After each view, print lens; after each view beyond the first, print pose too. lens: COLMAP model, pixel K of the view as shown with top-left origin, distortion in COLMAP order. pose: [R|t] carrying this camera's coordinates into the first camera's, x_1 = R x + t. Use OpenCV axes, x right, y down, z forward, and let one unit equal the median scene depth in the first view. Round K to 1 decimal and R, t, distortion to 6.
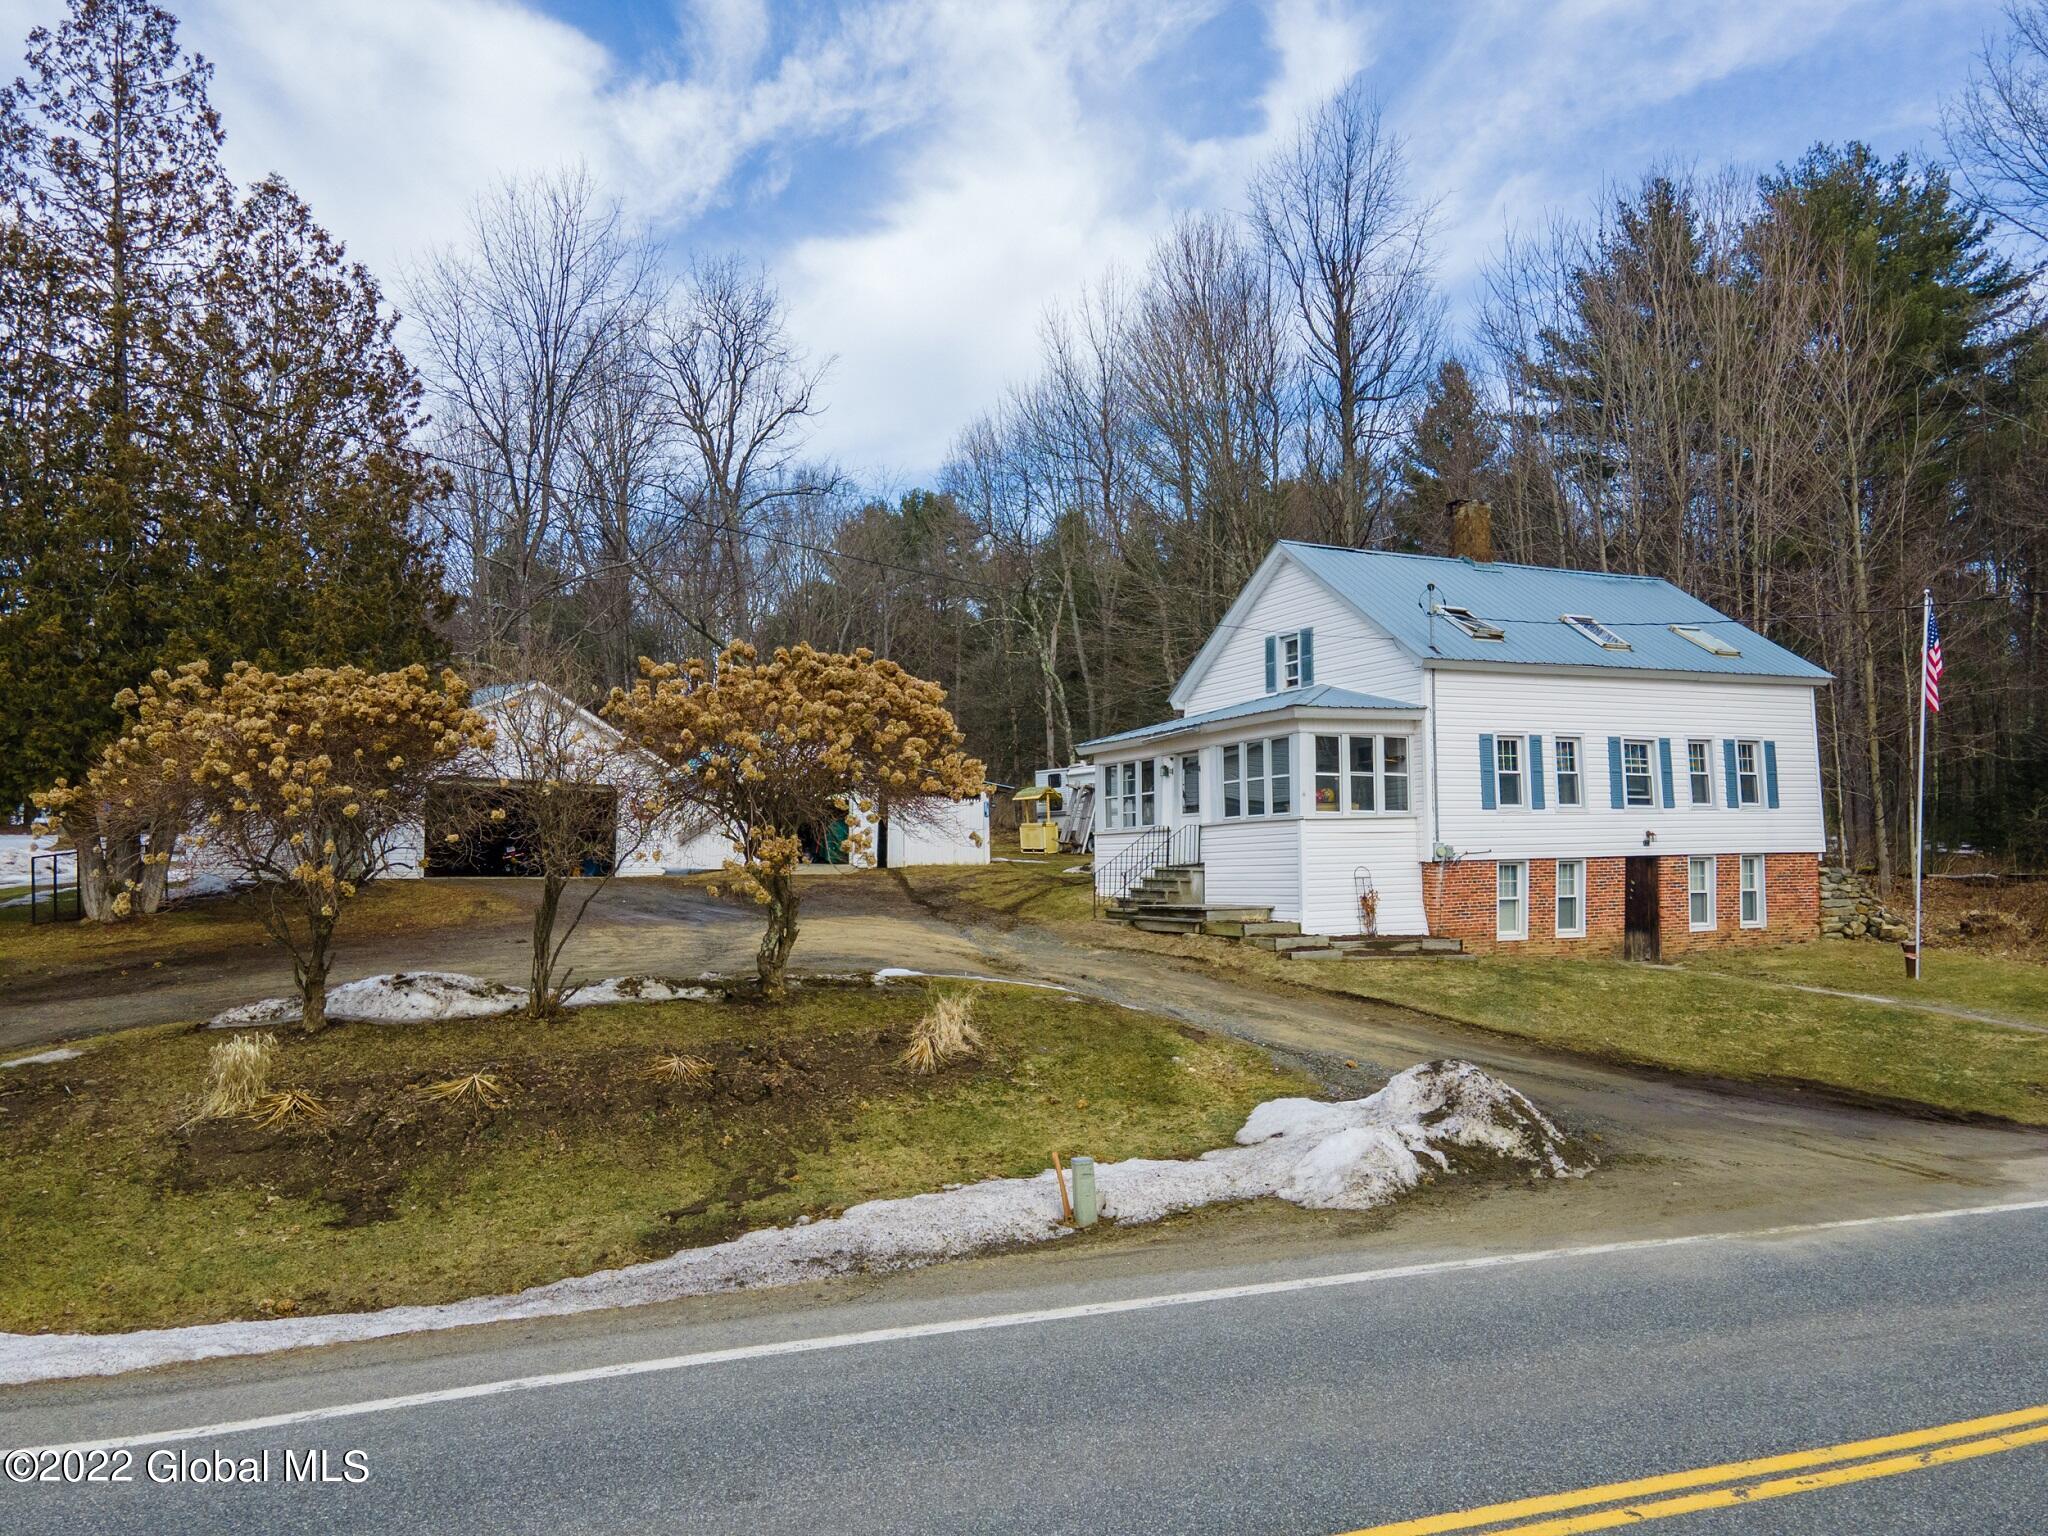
lens RADIAL K [[1495.3, 0, 1024.0], [0, 1495.3, 768.0], [0, 0, 1]] dist [0.030522, 0.029333]
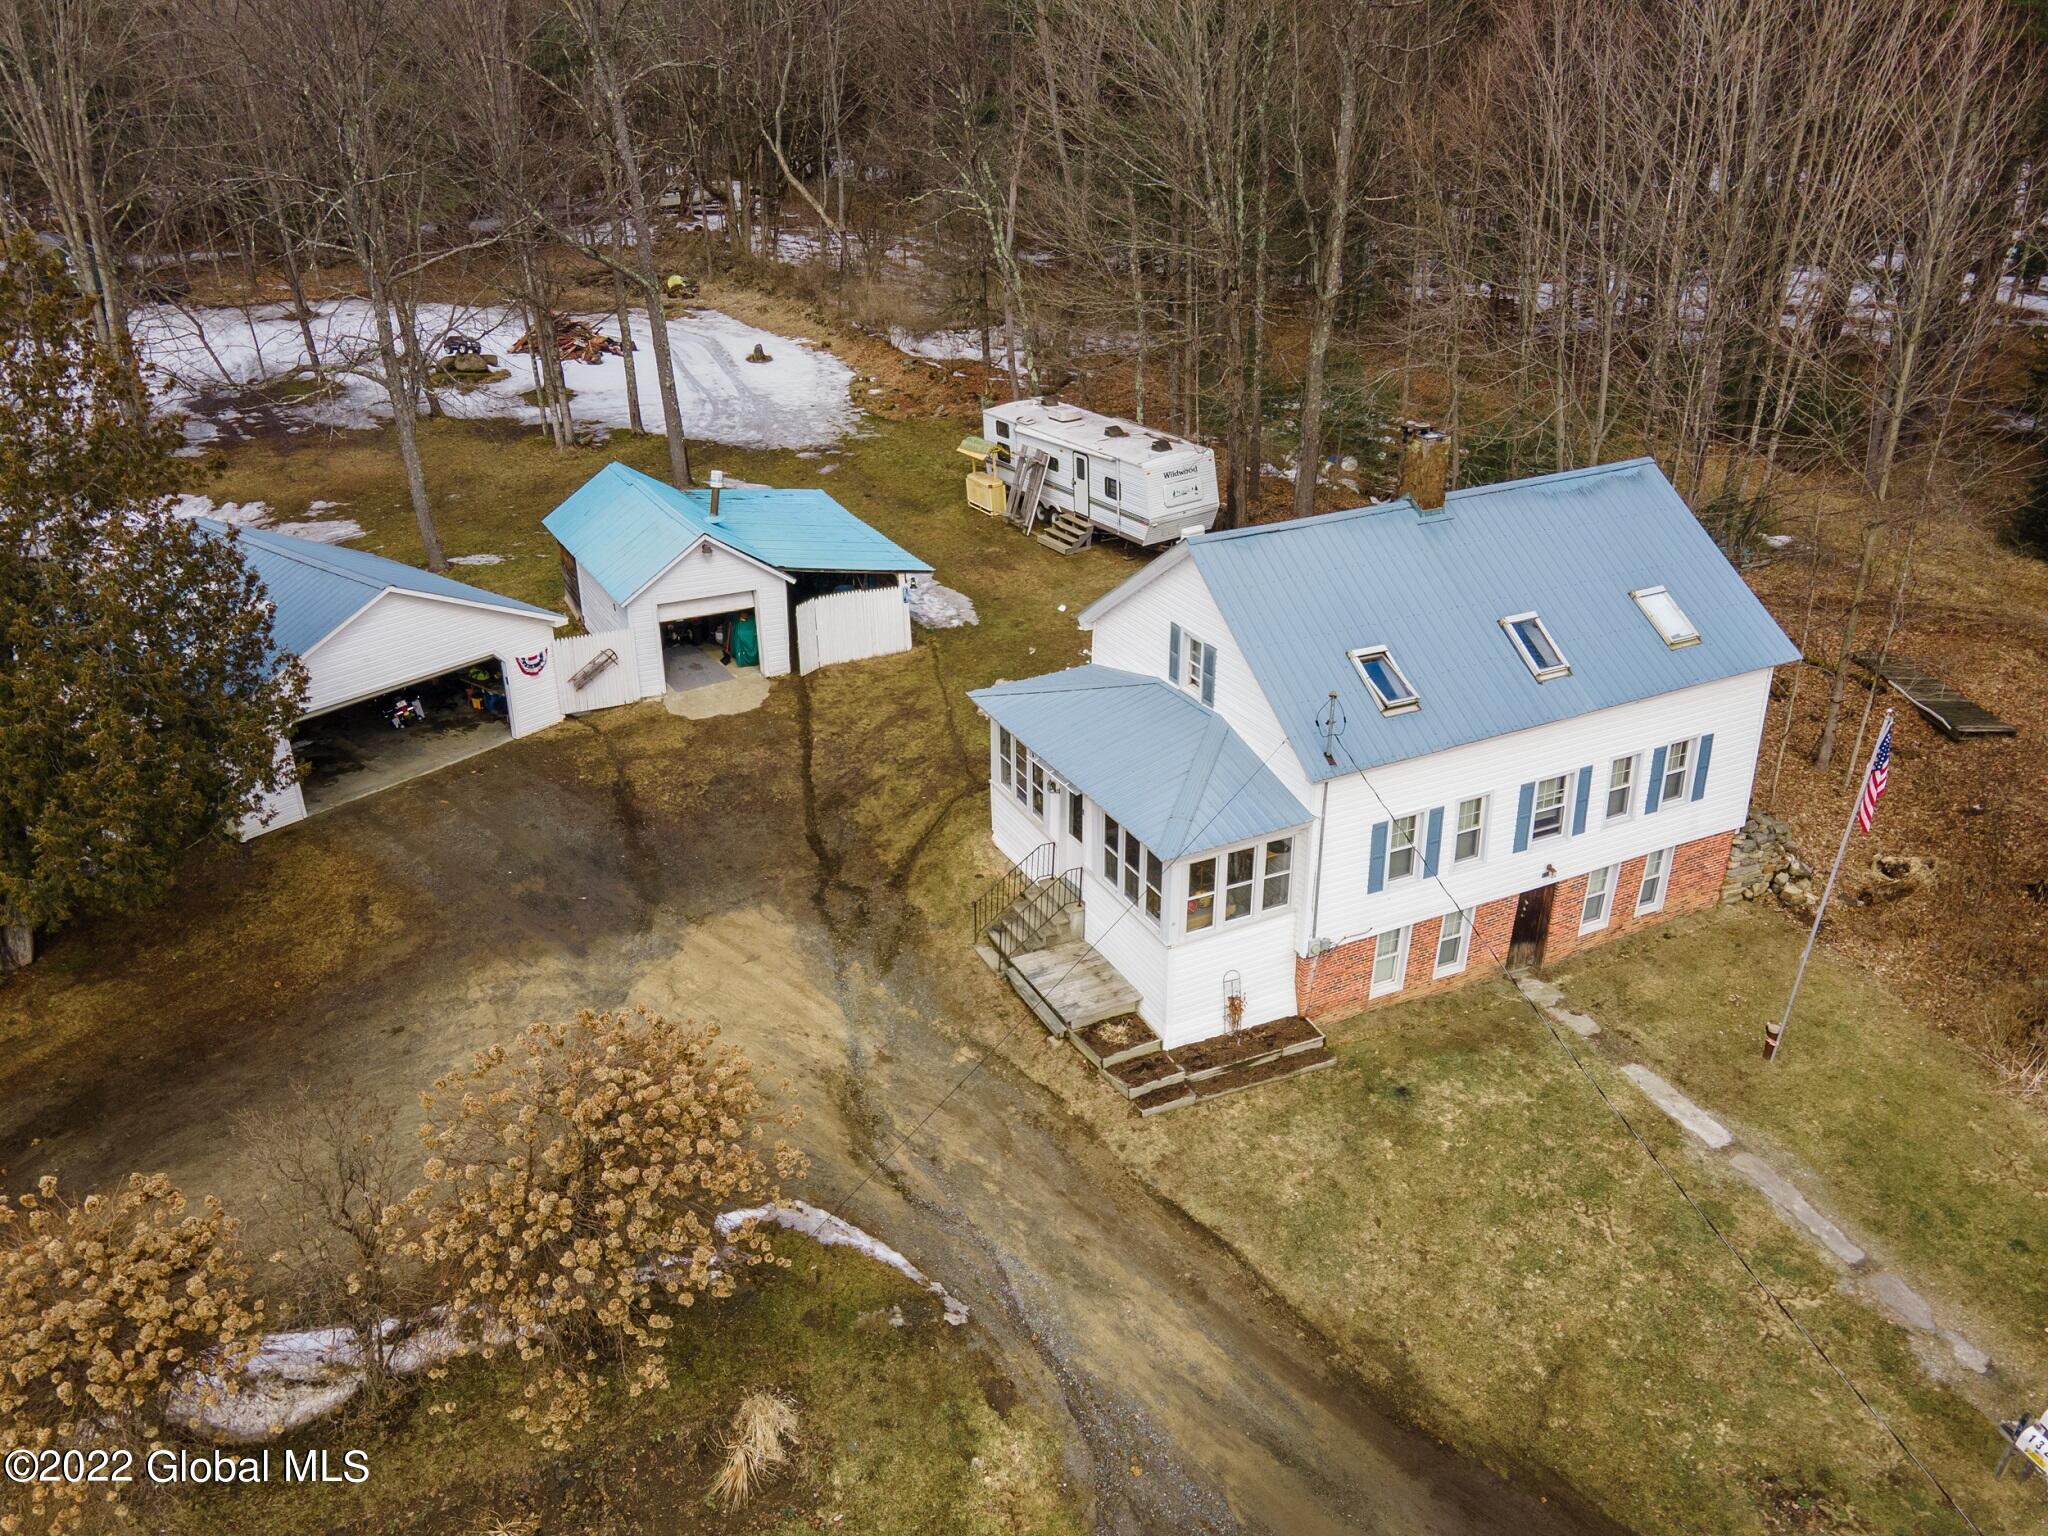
lens RADIAL K [[1495.3, 0, 1024.0], [0, 1495.3, 768.0], [0, 0, 1]] dist [0.030522, 0.029333]
pose [[0.999791, 0.002565, -0.020296, 0.102507], [0.007671, 0.872694, 0.488208, -0.501353], [0.018964, -0.488262, 0.872491, 0.193784]]
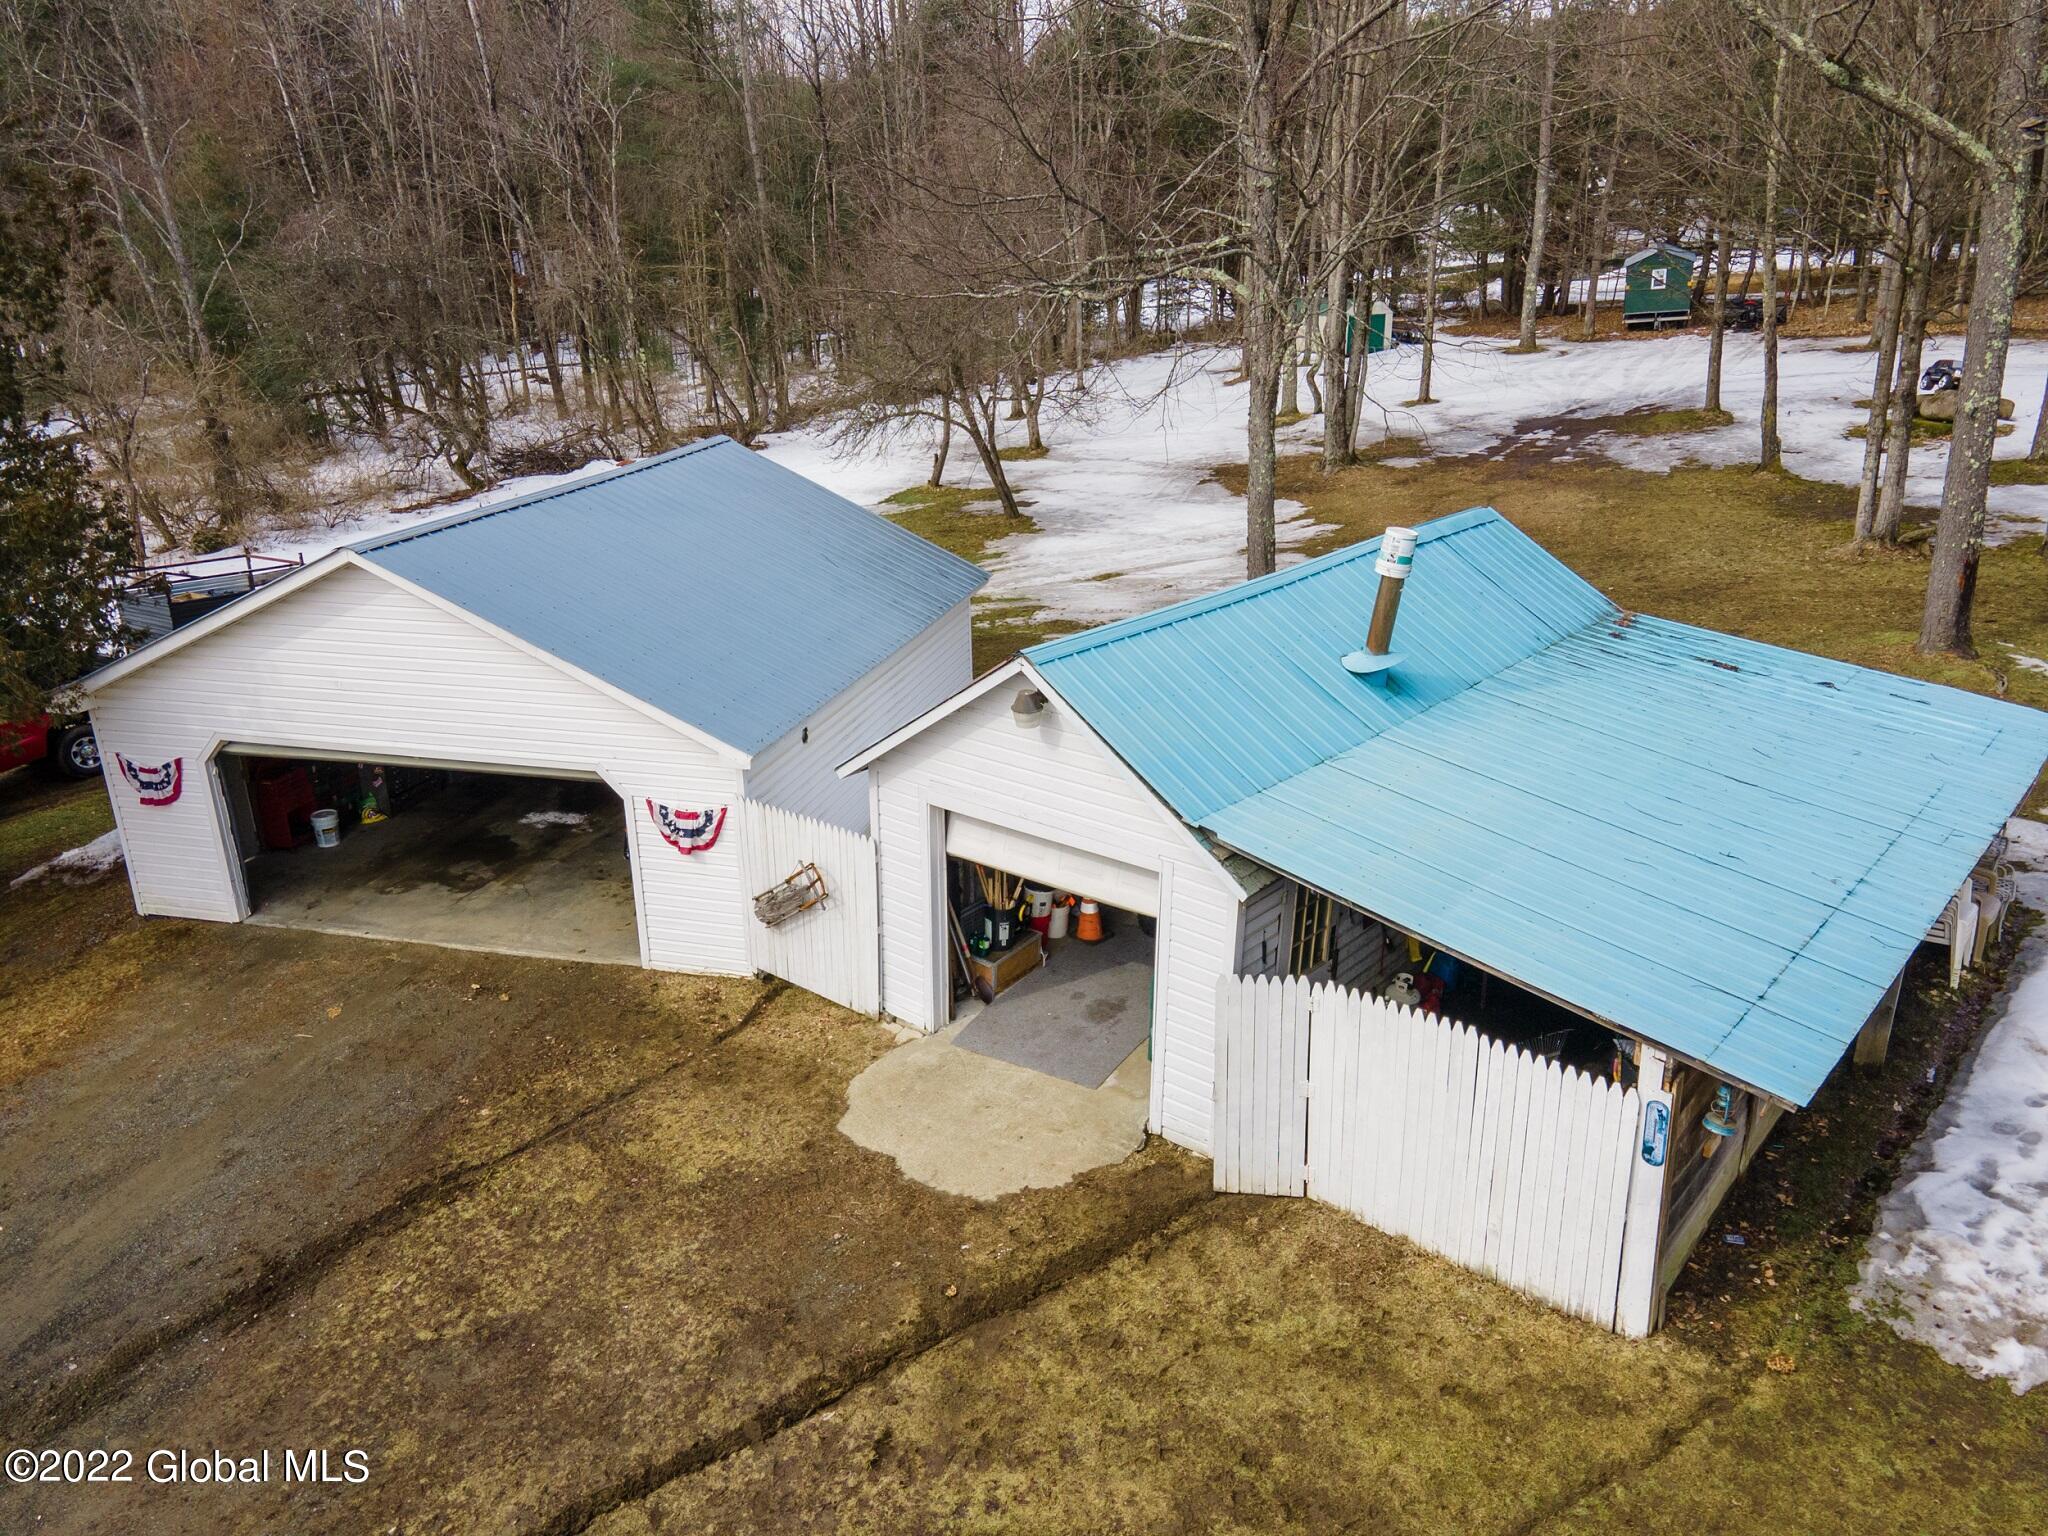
lens RADIAL K [[1493.5, 0, 1024.0], [0, 1493.5, 768.0], [0, 0, 1]] dist [0.036107, 0.007266]
pose [[0.373765, 0.303563, -0.876441, 0.182623], [0.087479, 0.929177, 0.359134, -0.171286], [0.923389, -0.210902, 0.320738, 1.270440]]
